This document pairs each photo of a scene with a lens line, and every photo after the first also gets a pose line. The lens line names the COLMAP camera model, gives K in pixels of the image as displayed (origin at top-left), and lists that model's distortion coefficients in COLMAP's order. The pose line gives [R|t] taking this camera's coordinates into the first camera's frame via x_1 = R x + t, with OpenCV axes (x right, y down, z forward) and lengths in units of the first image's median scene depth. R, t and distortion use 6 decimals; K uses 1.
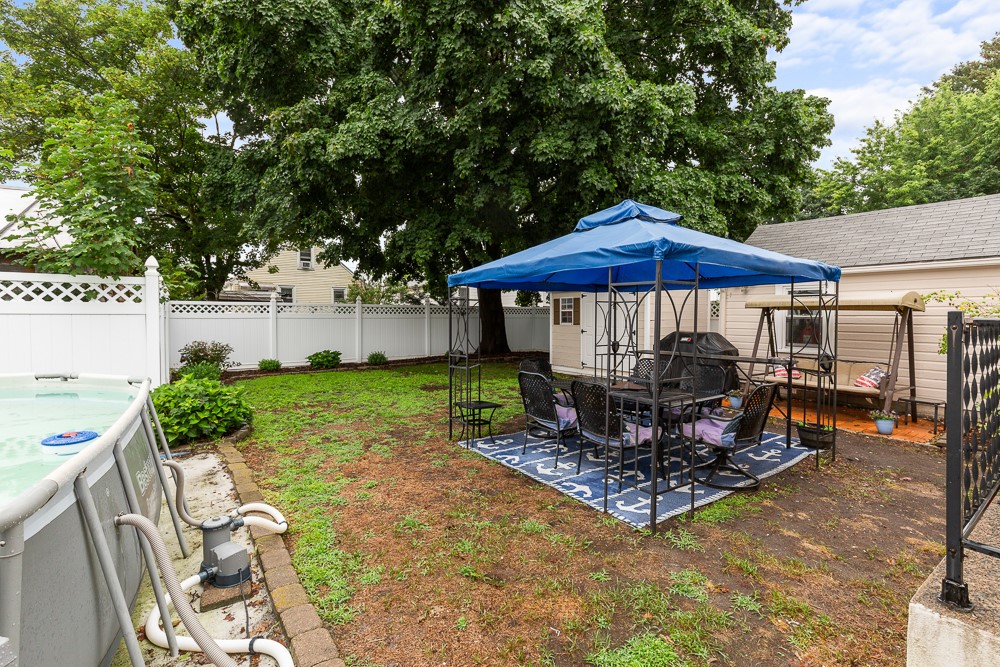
lens RADIAL K [[456.0, 0, 493.0], [0, 456.0, 324.0], [0, 0, 1]] dist [0.002719, 0.000174]
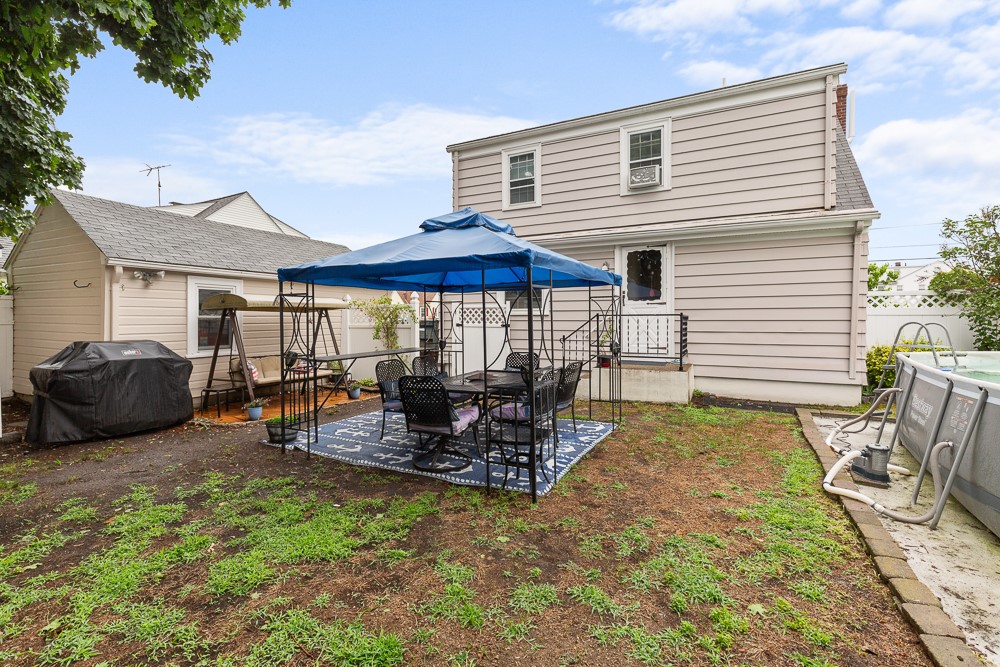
lens RADIAL K [[452.9, 0, 507.6], [0, 452.9, 330.9], [0, 0, 1]] dist [0.003901, 0.000424]
pose [[-0.479972, -0.026640, 0.876879, -0.273563], [0.023279, 0.998800, 0.043086, -0.007778], [-0.876975, 0.041093, -0.478776, 0.575105]]
